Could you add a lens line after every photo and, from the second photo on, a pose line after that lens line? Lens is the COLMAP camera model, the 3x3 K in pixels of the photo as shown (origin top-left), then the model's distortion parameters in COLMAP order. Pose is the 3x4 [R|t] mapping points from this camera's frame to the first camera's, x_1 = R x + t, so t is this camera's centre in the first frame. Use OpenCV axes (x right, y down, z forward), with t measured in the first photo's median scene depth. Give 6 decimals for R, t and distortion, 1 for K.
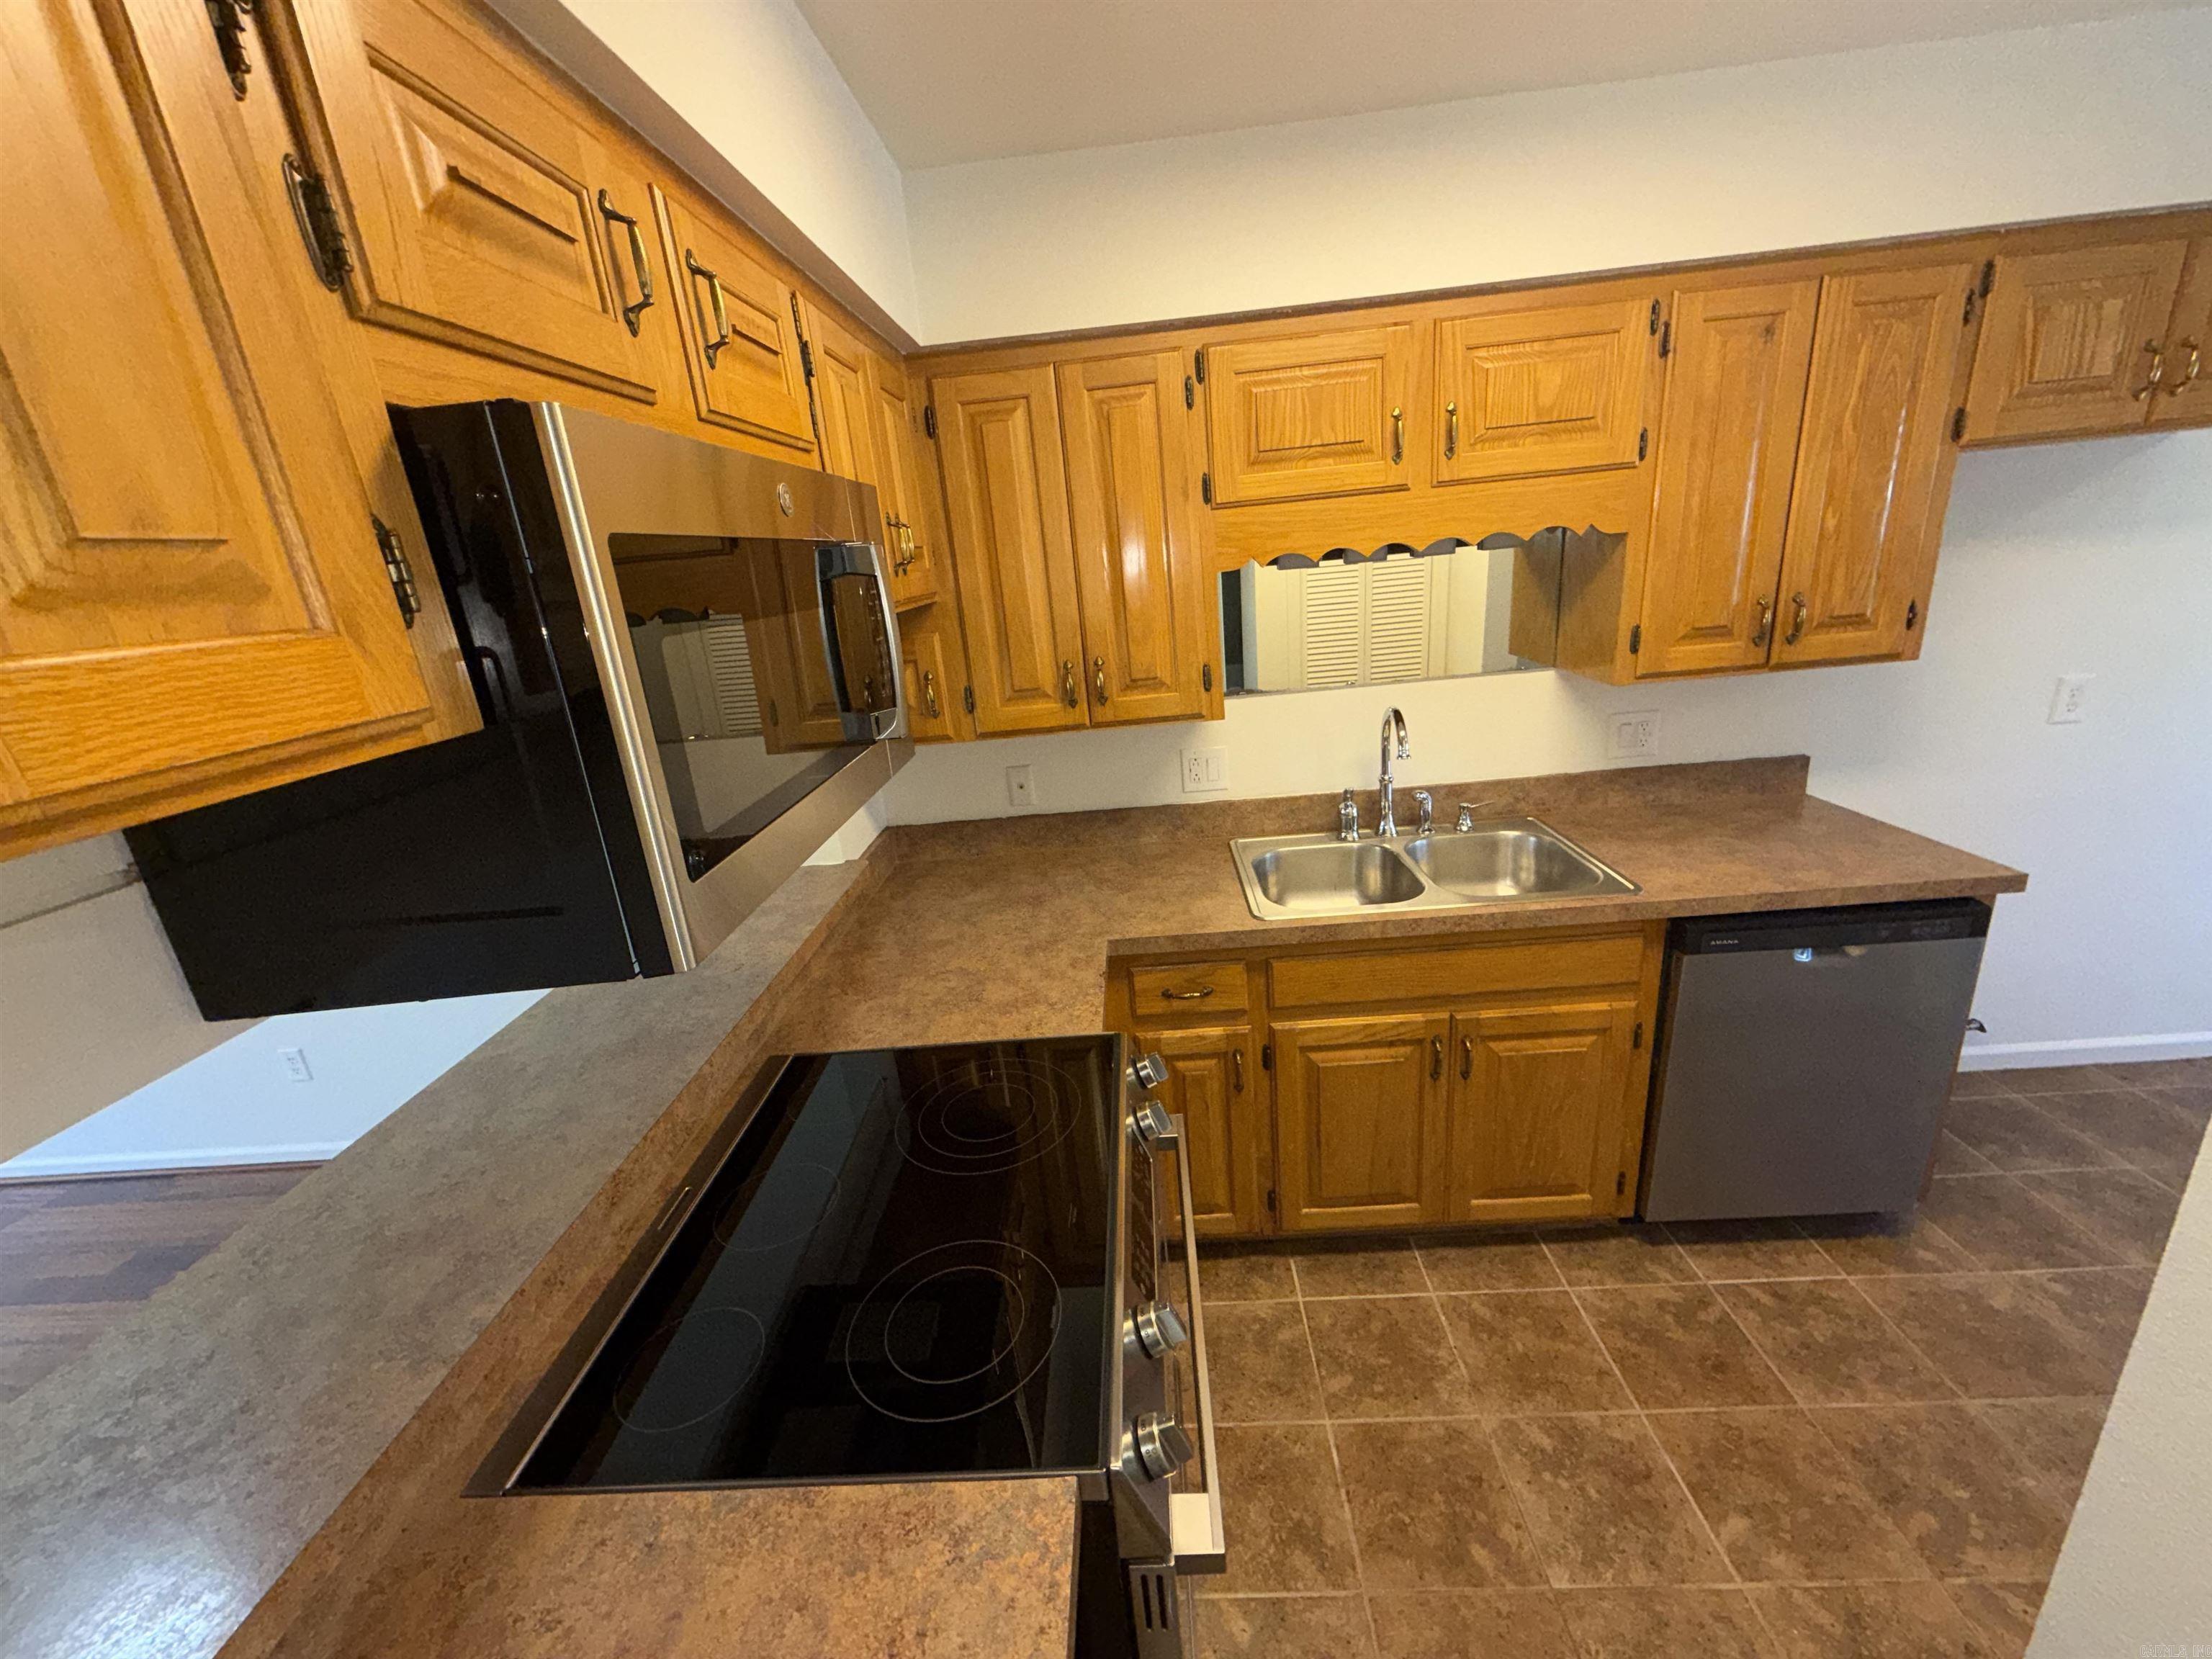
lens RADIAL K [[881.2, 0, 1112.5], [0, 881.2, 829.0], [0, 0, 1]] dist [0.000495, 0.000010]
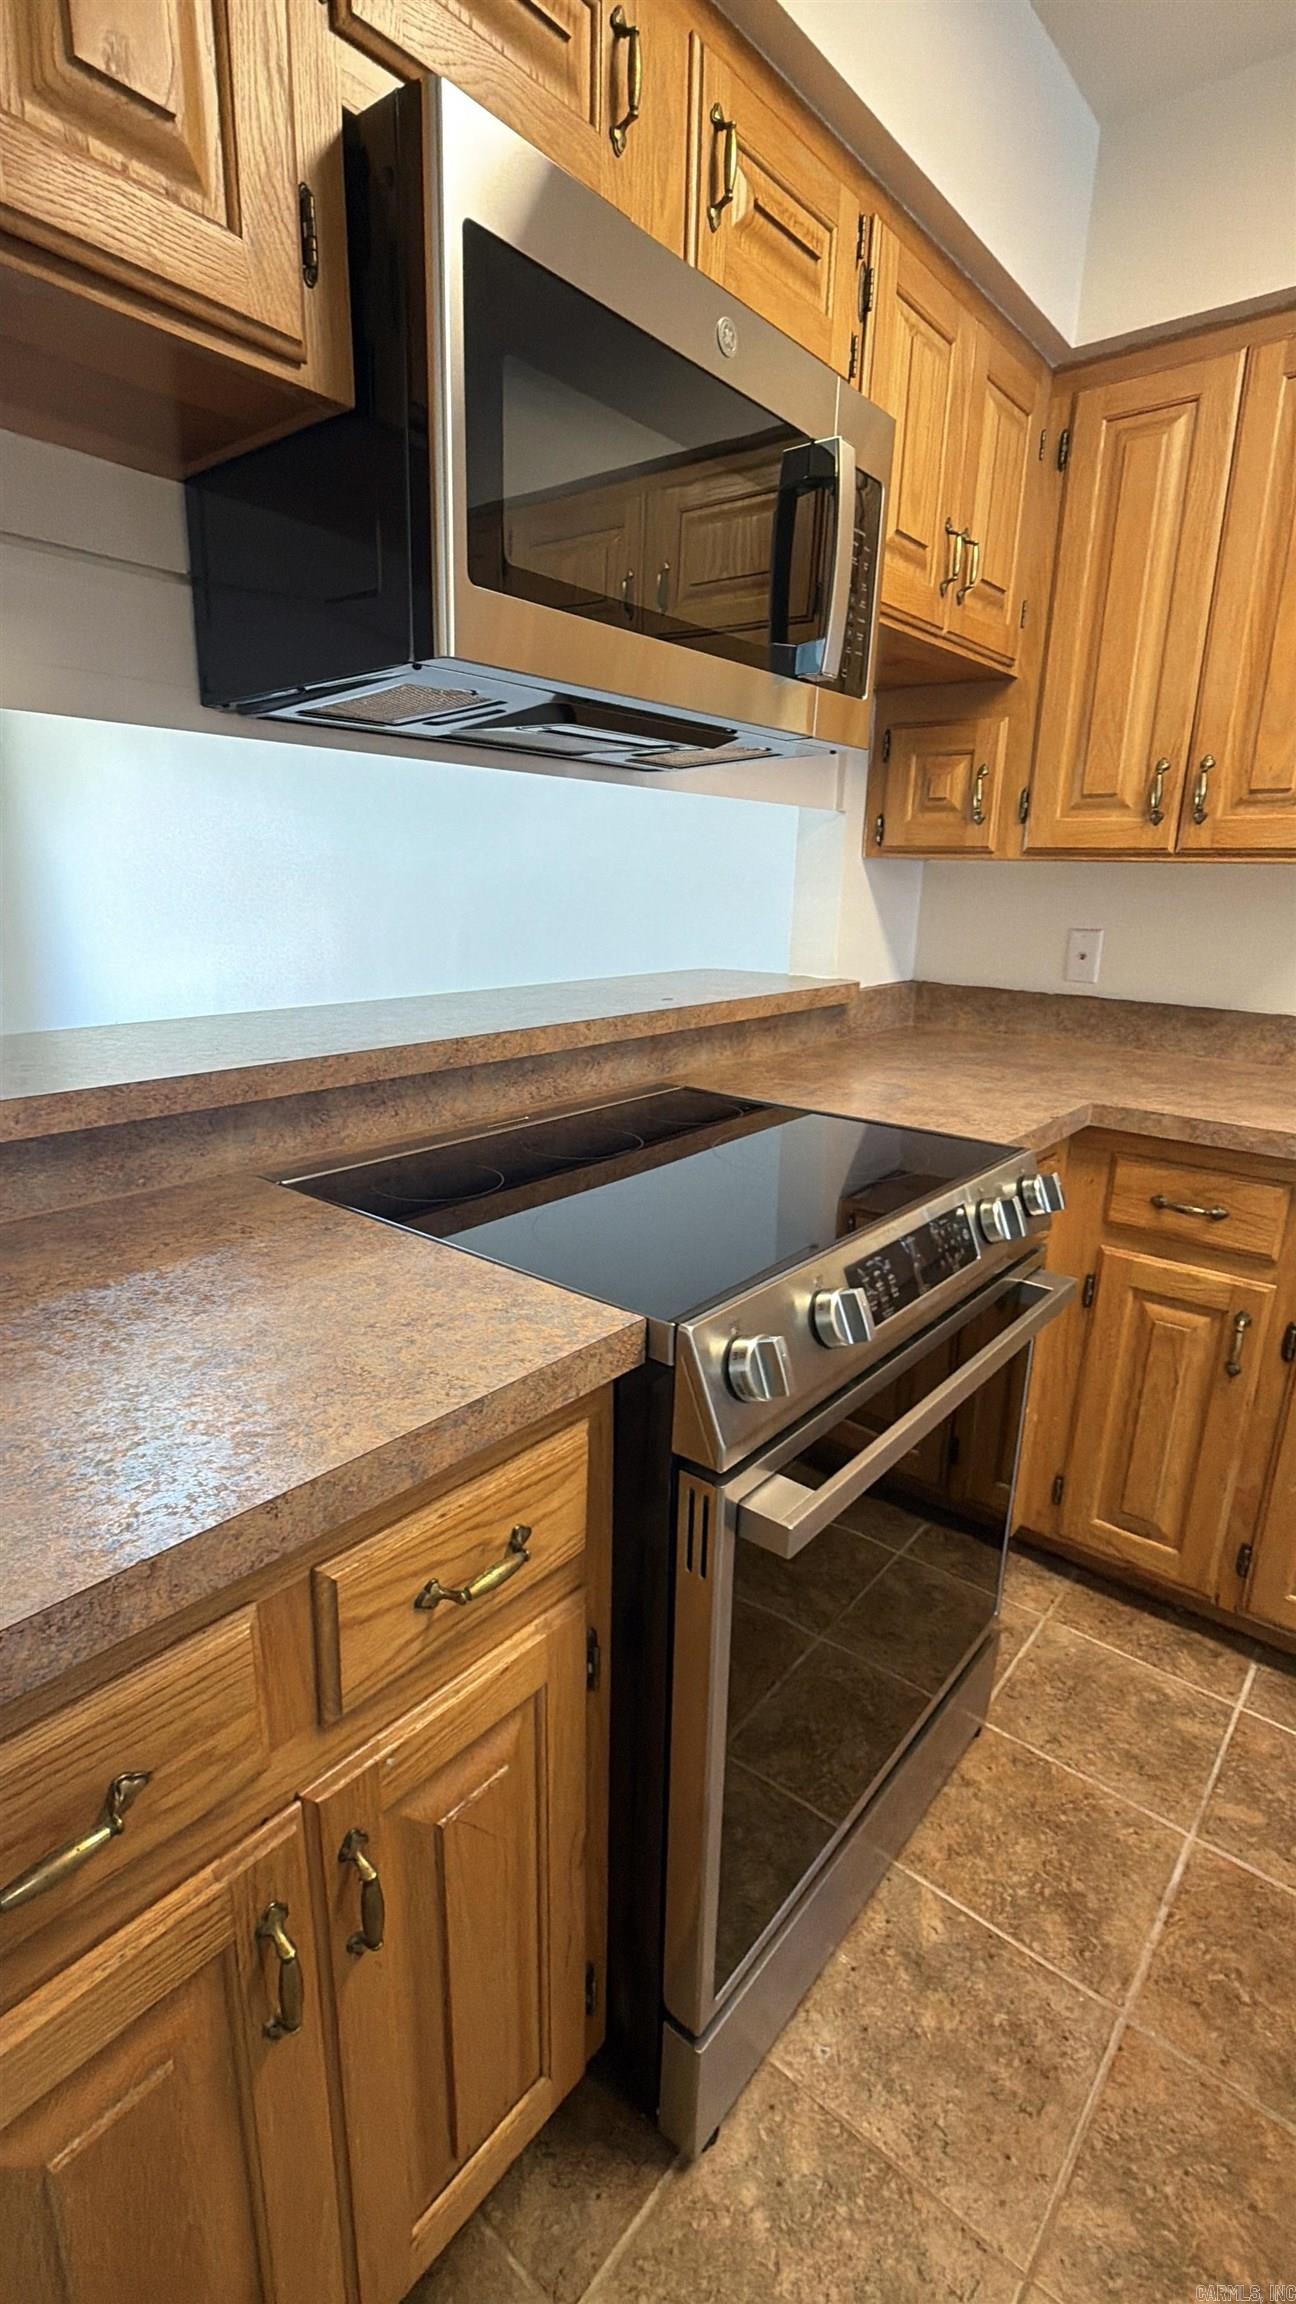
lens RADIAL K [[1061.8, 0, 657.5], [0, 1061.8, 1153.1], [0, 0, 1]] dist [0.003988, -0.000465]
pose [[0.786626, 0.259297, -0.560344, 0.224546], [-0.273163, 0.960045, 0.060783, 0.214454], [0.553716, 0.105252, 0.826027, 0.042154]]
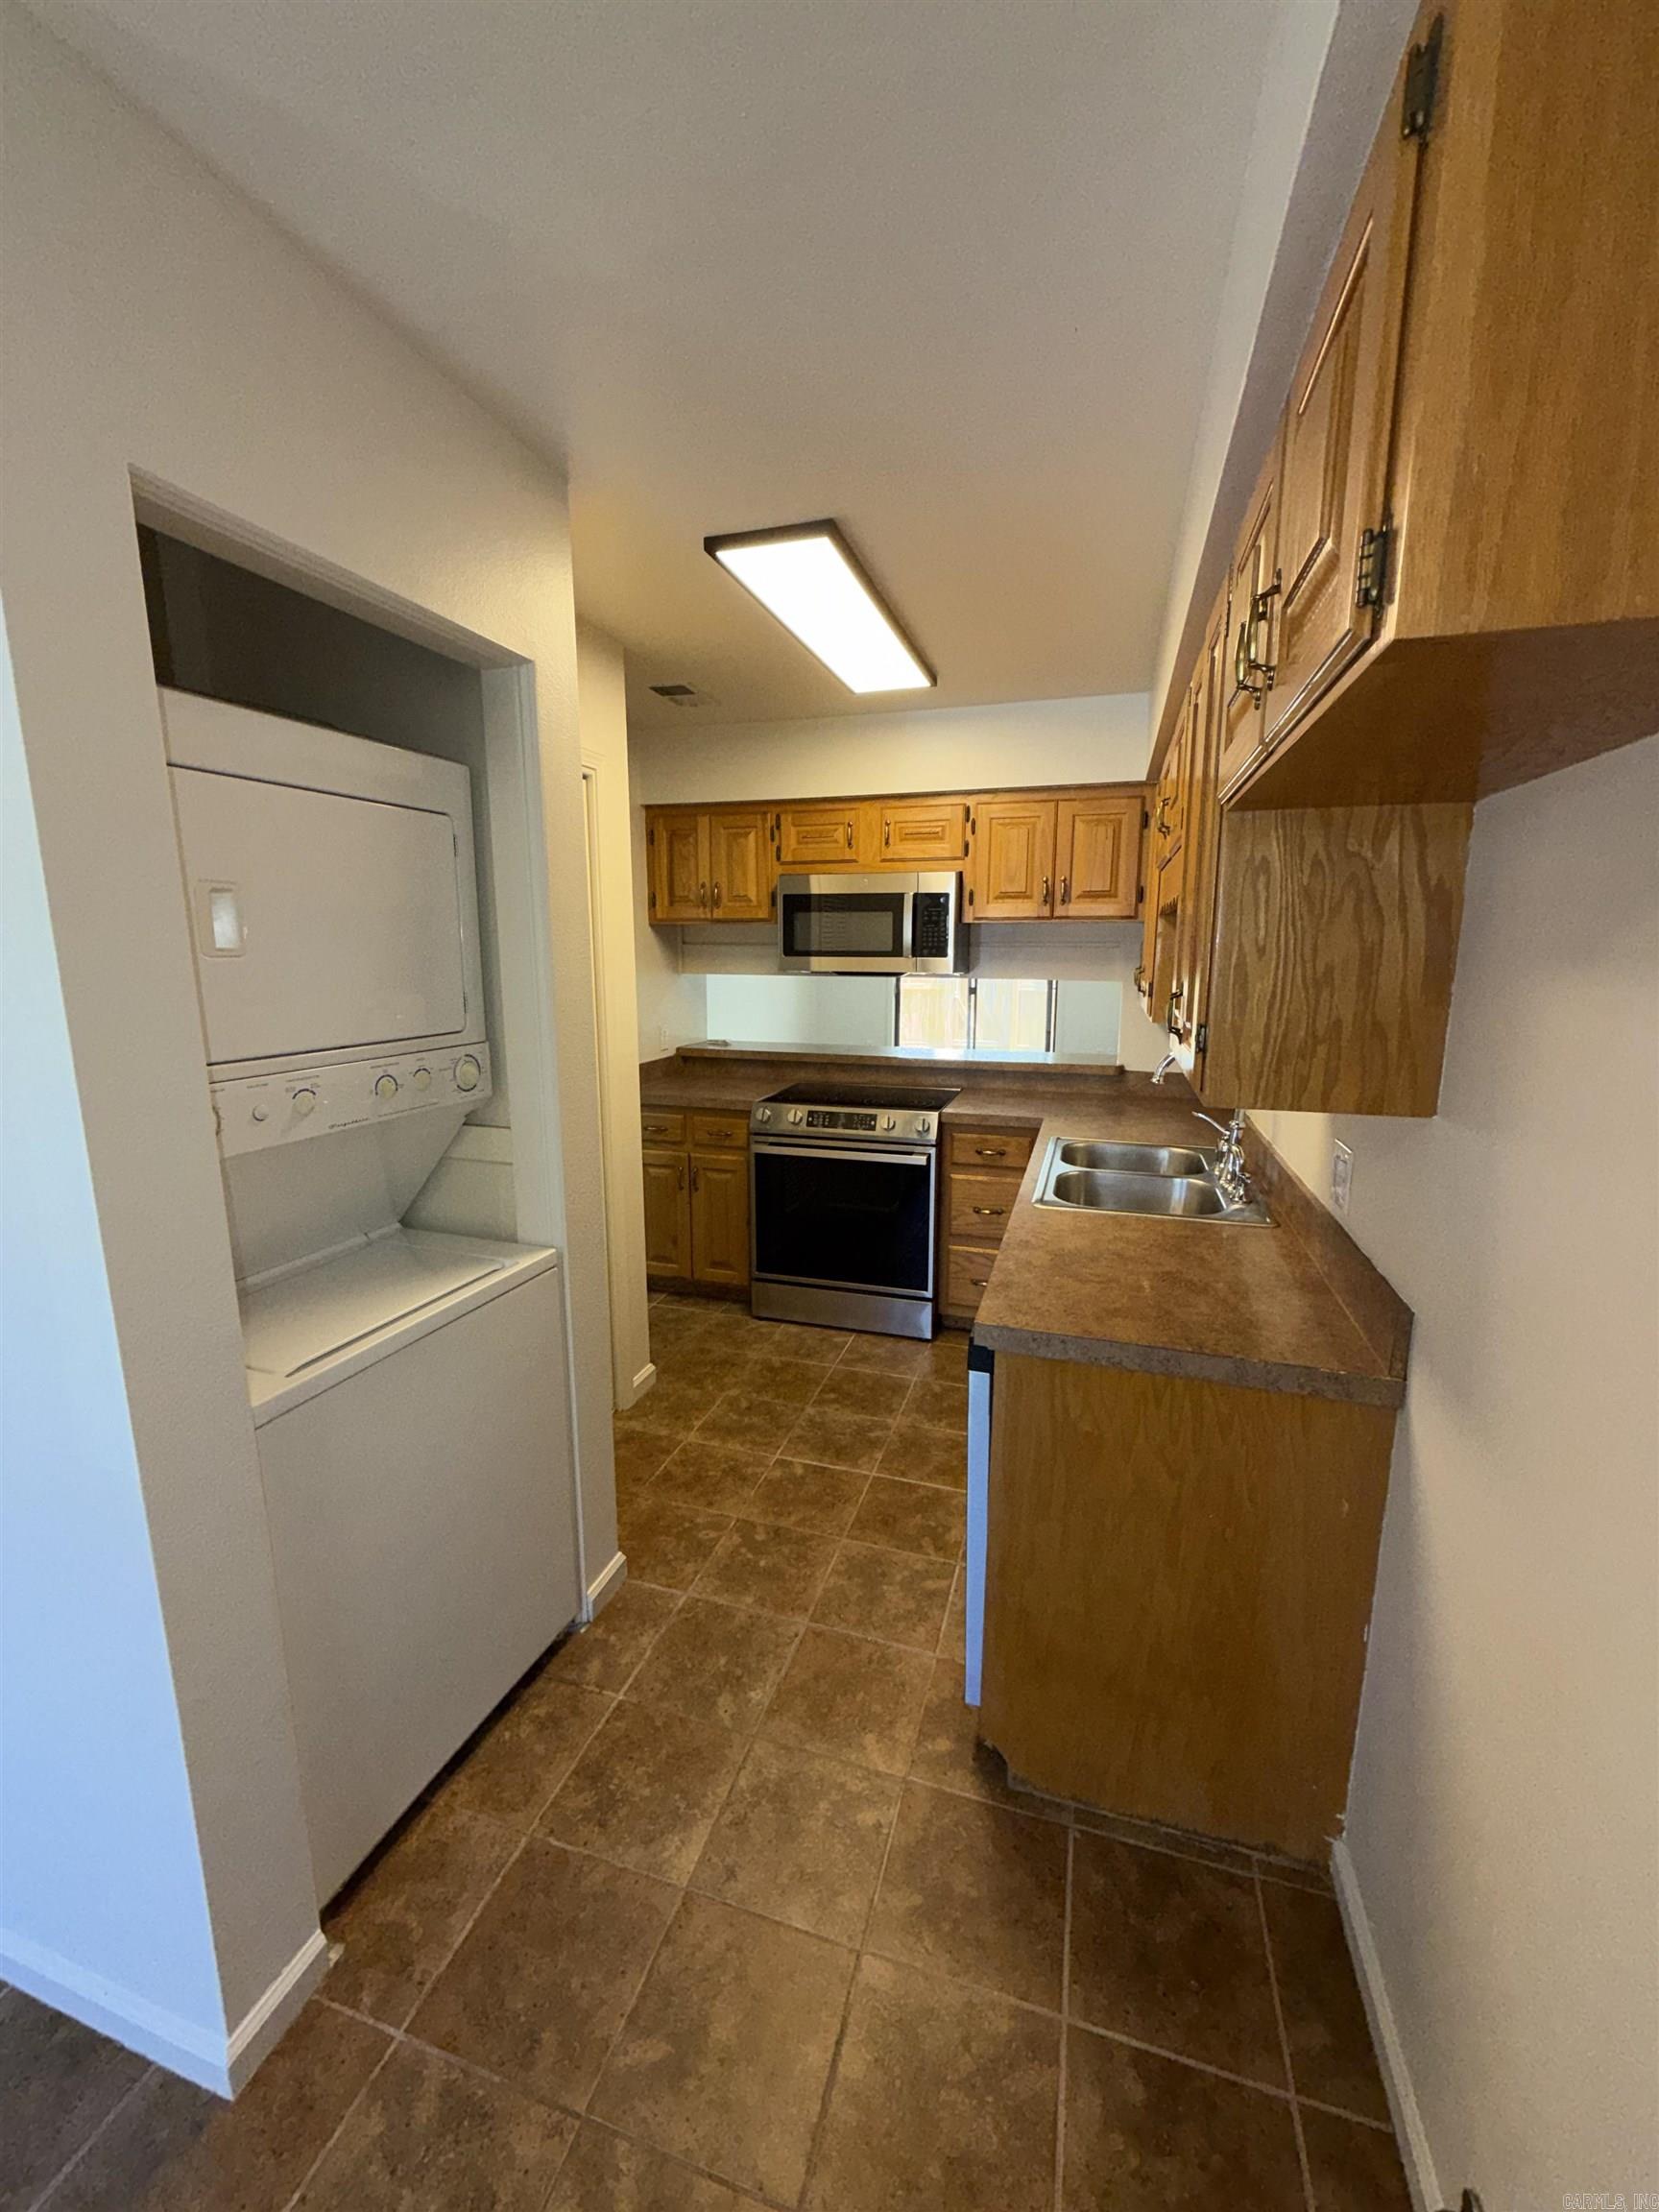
lens RADIAL K [[881.2, 0, 834.1], [0, 881.2, 1098.5], [0, 0, 1]] dist [0.000495, 0.000010]
pose [[-0.256721, 0.257144, -0.931650, 1.674616], [-0.270987, 0.906139, 0.324775, -0.354230], [0.927718, 0.335842, -0.162942, 0.873968]]
